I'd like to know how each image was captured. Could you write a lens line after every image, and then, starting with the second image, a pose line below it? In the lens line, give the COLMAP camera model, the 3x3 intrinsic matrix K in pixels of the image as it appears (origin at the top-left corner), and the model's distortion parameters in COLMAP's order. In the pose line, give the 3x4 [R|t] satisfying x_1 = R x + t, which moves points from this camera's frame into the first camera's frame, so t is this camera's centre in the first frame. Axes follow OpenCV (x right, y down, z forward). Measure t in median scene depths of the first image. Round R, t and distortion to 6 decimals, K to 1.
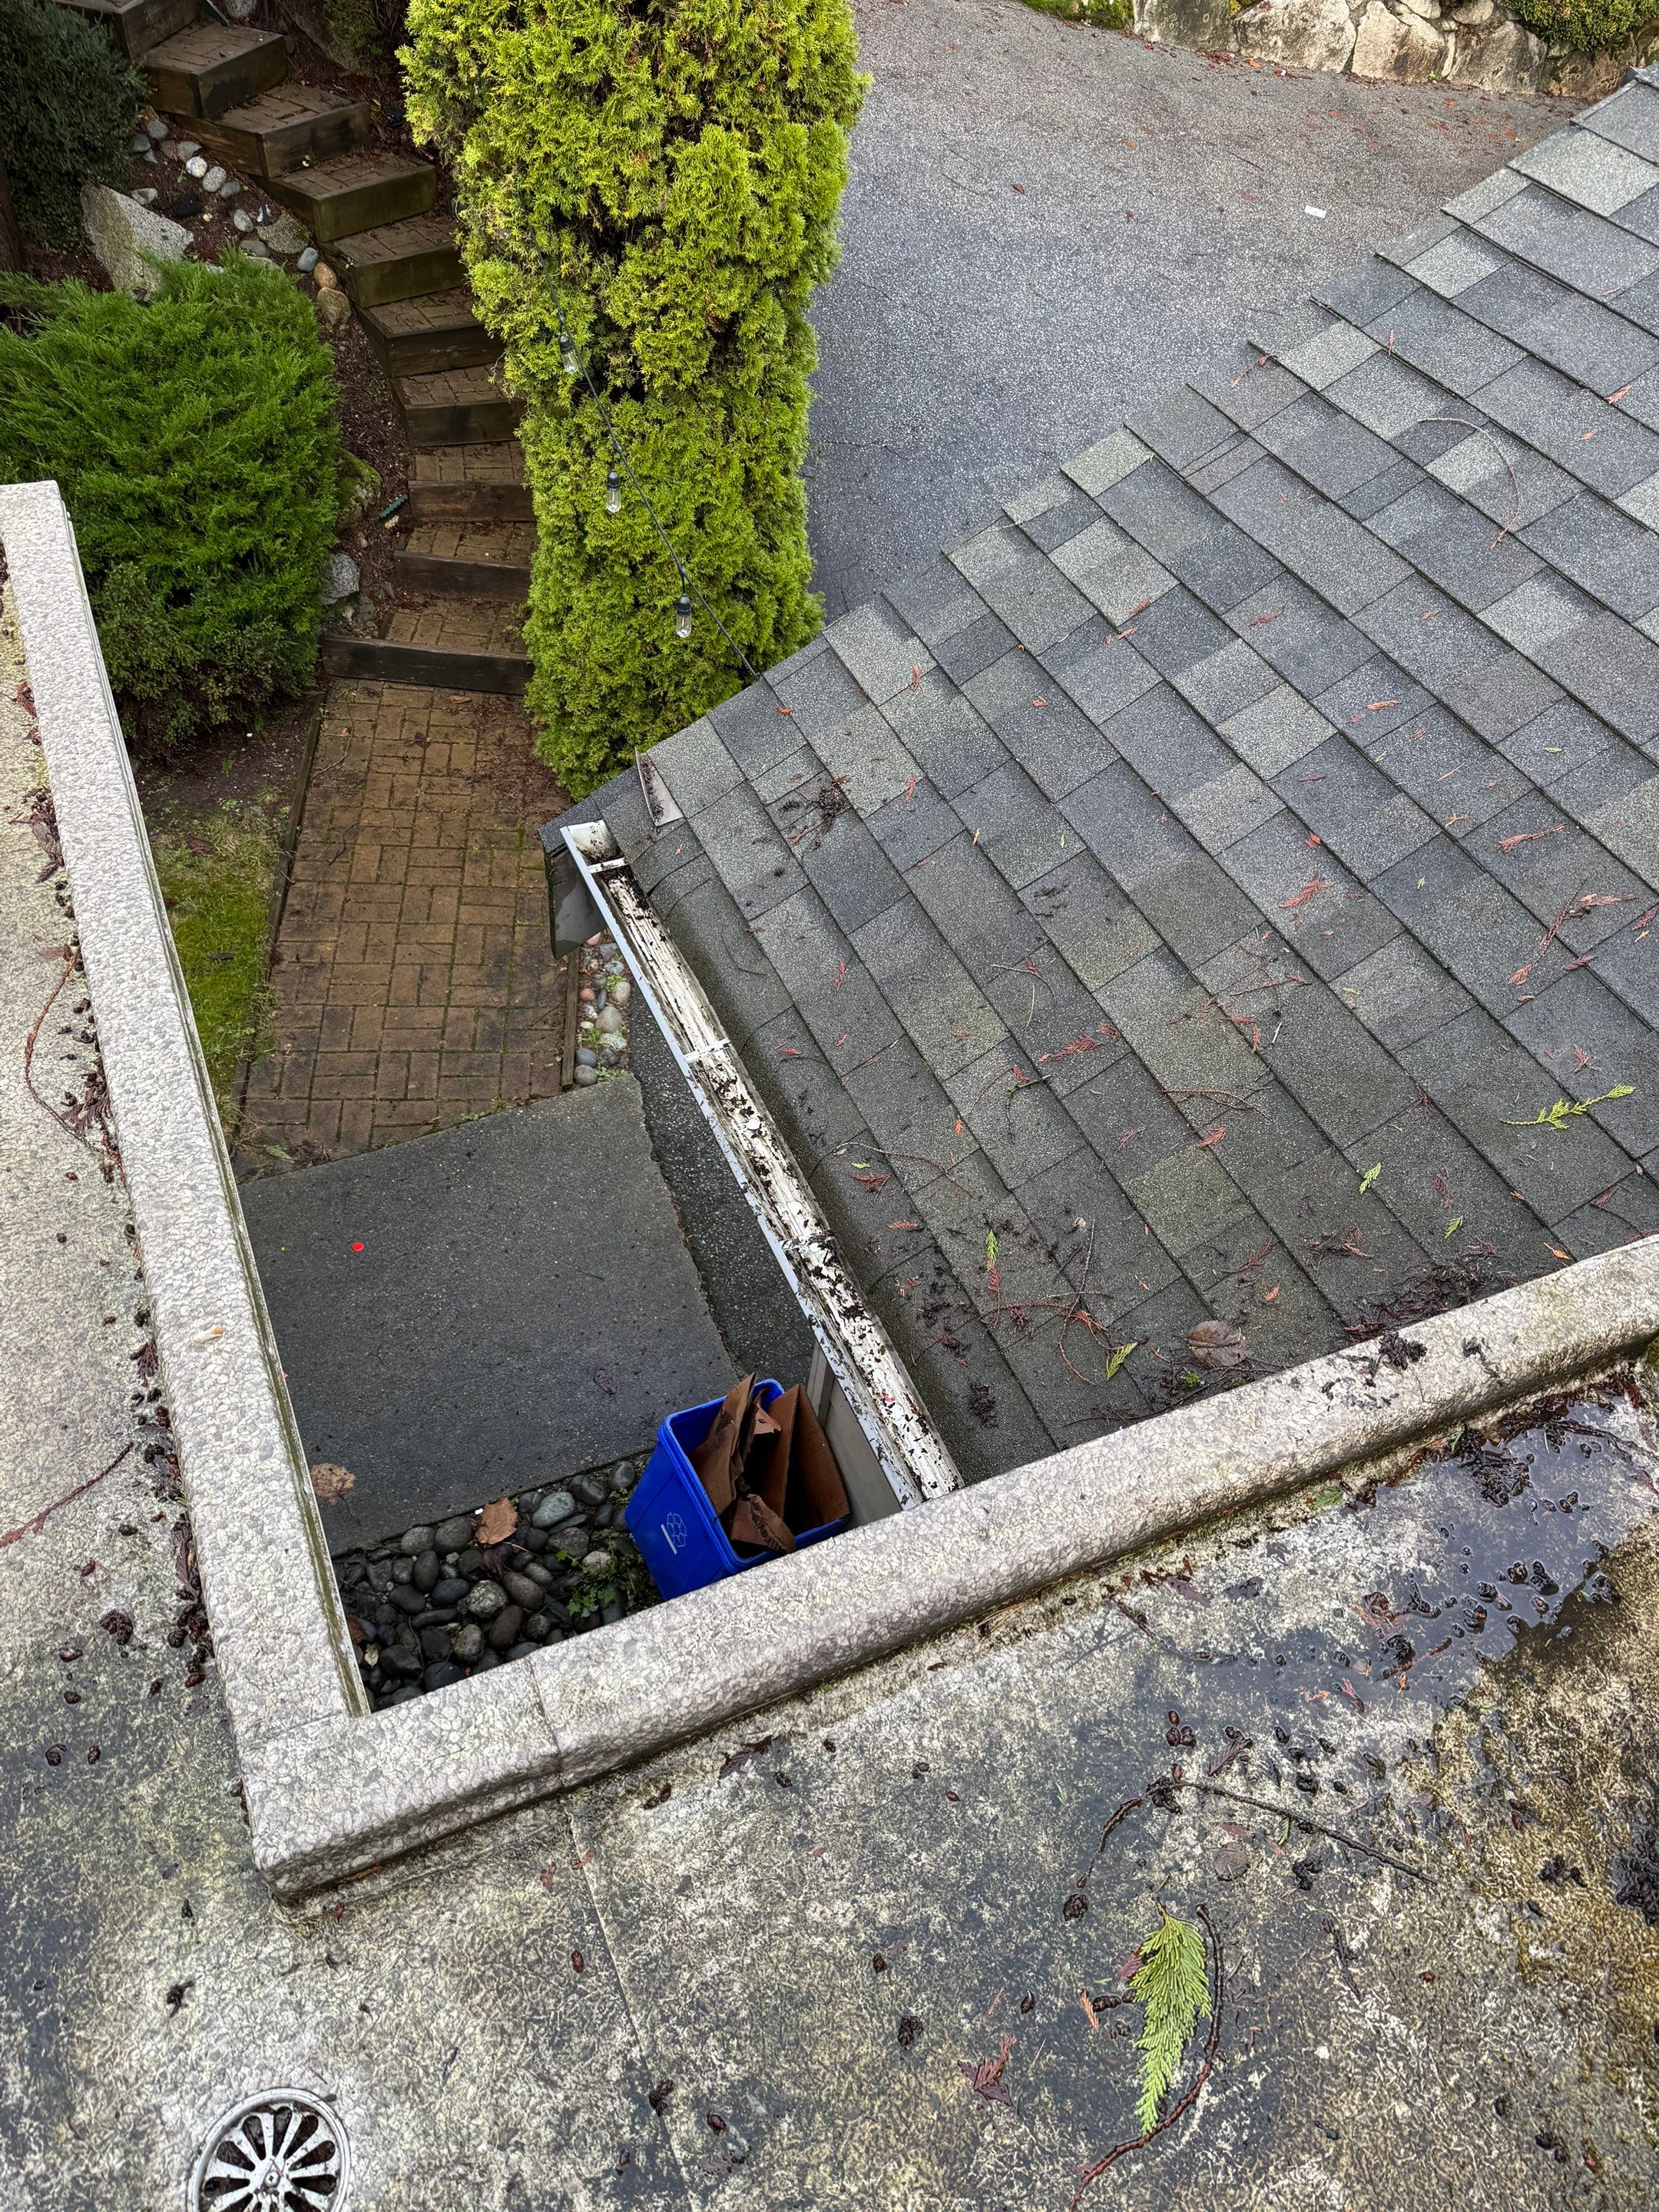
lens RADIAL K [[1570.1, 0, 841.0], [0, 1570.1, 1118.5], [0, 0, 1]] dist [0.056431, -0.069563]
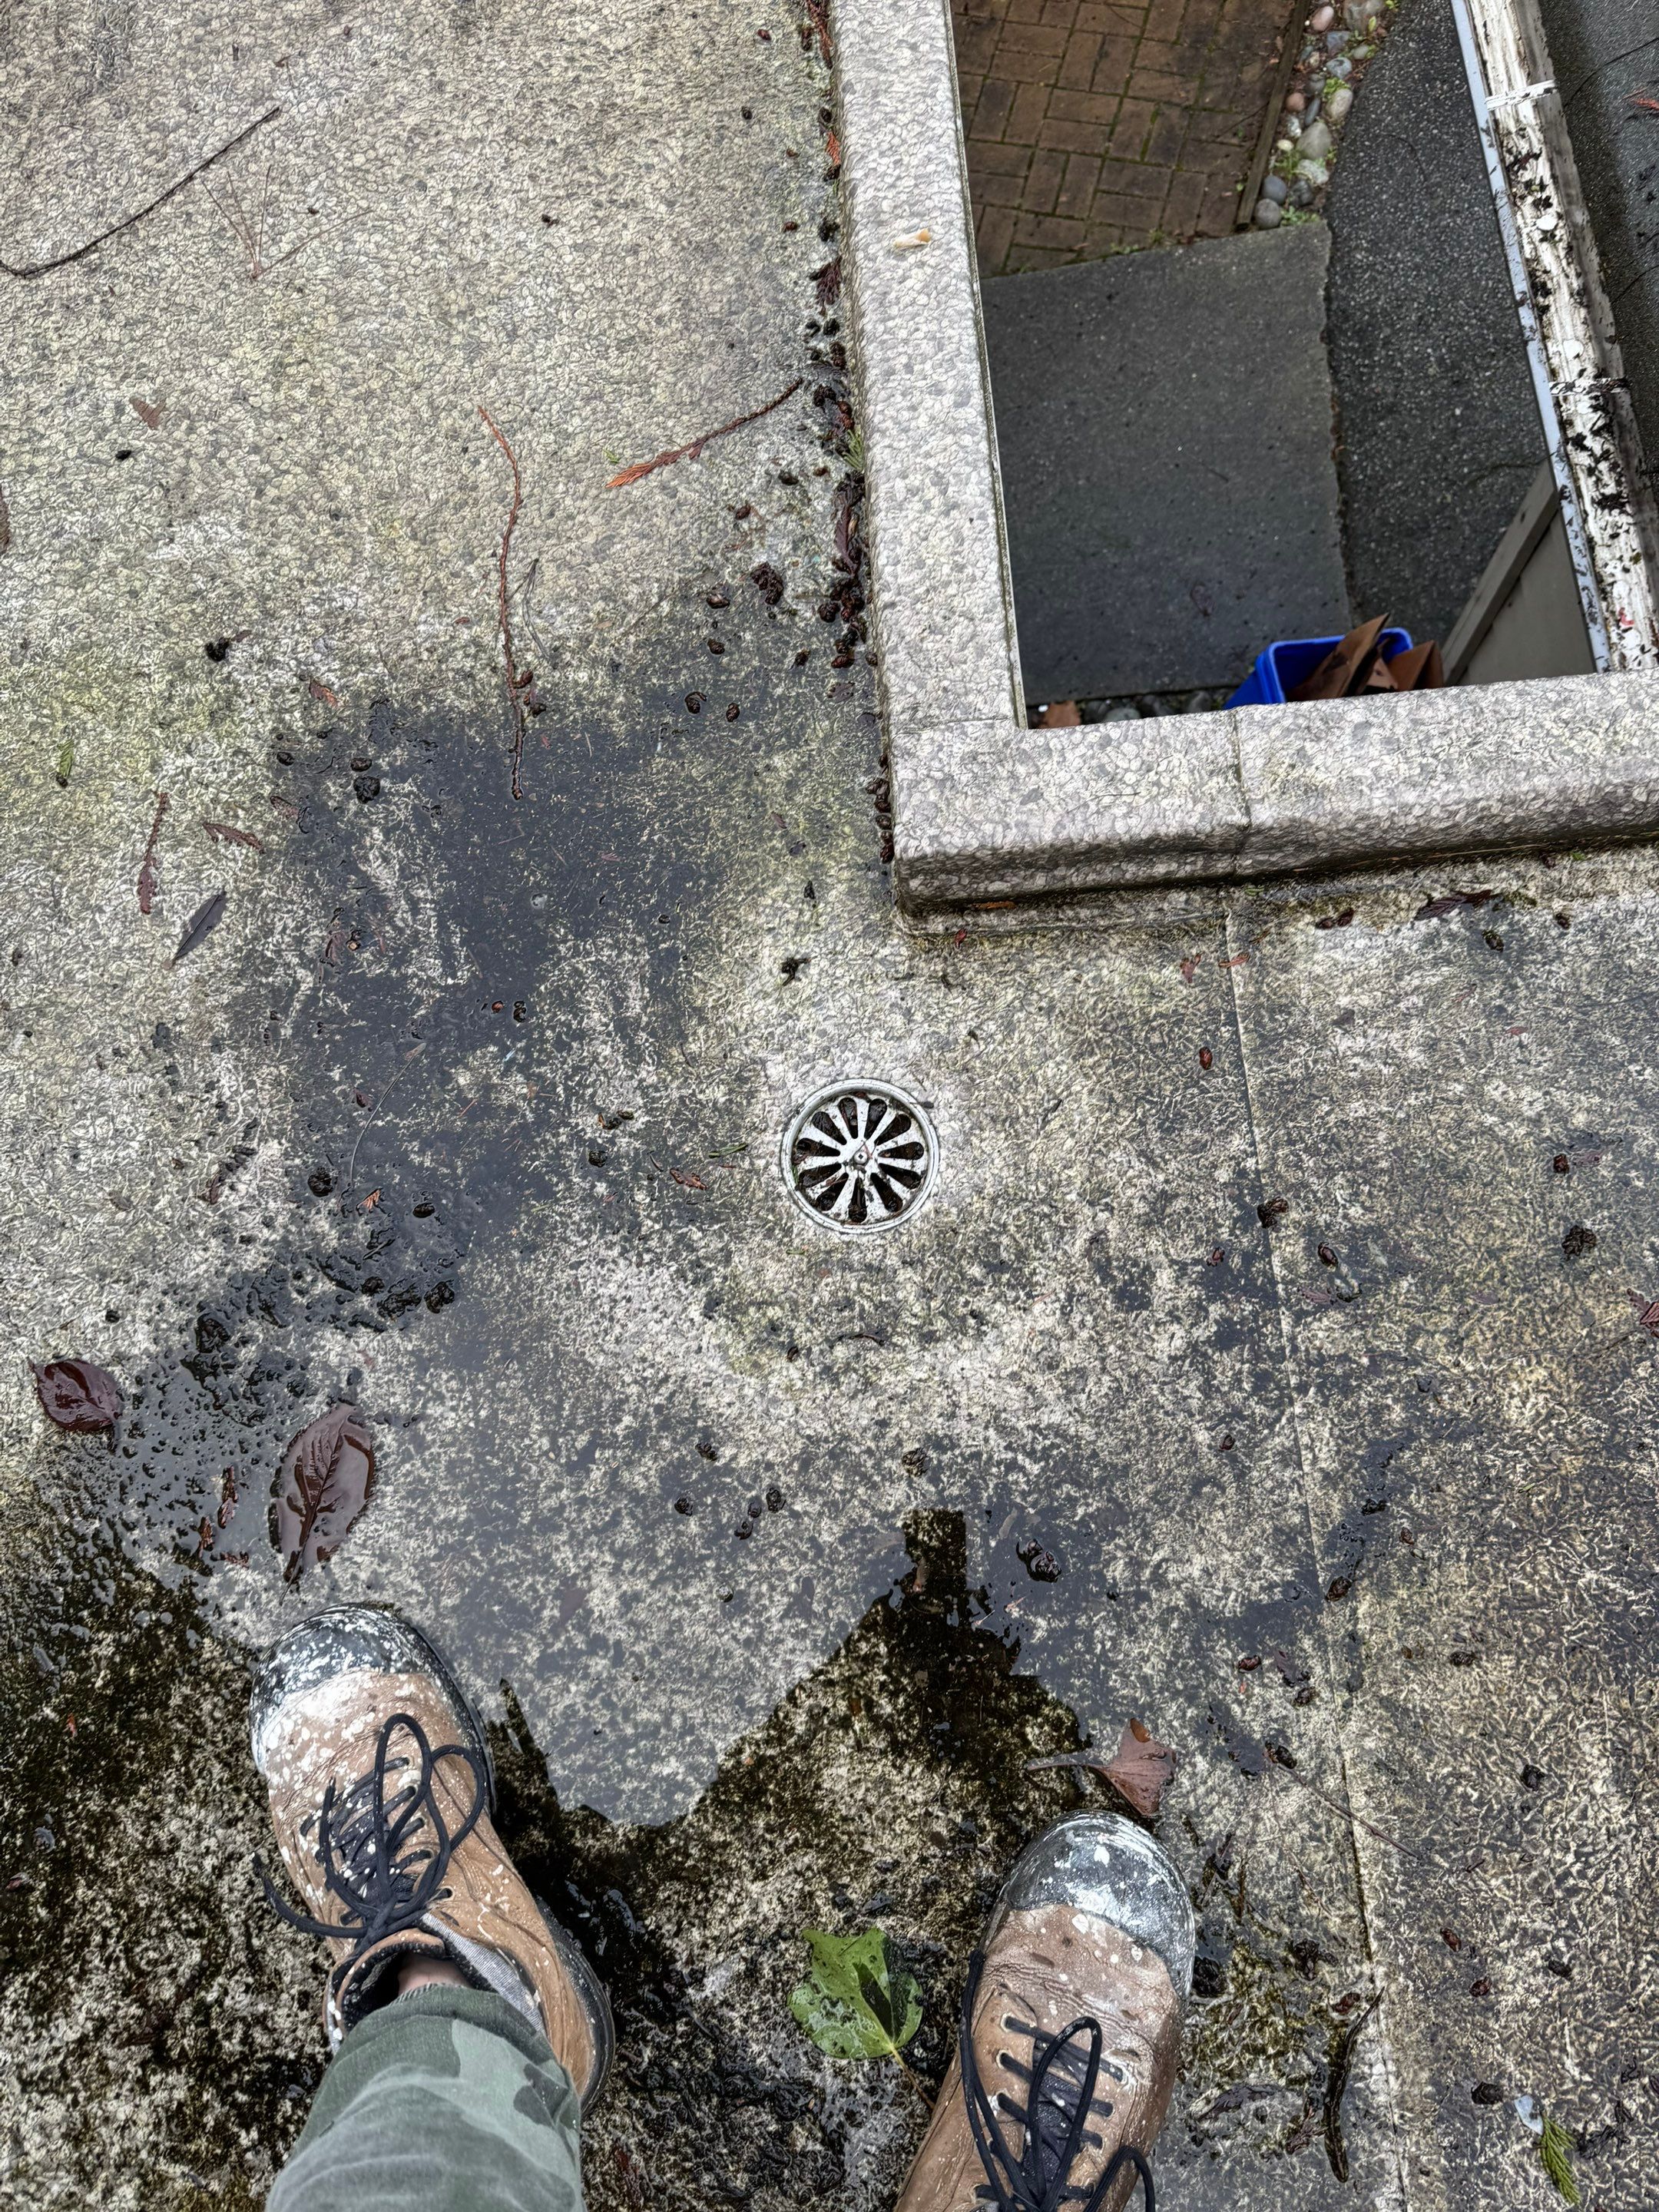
lens RADIAL K [[1674.2, 0, 806.7], [0, 1674.2, 1118.2], [0, 0, 1]] dist [0.052702, -0.072078]
pose [[0.914444, 0.292936, -0.279249, -0.094595], [-0.135551, 0.871830, 0.470679, 0.144923], [0.381337, -0.392557, 0.836948, 0.116390]]
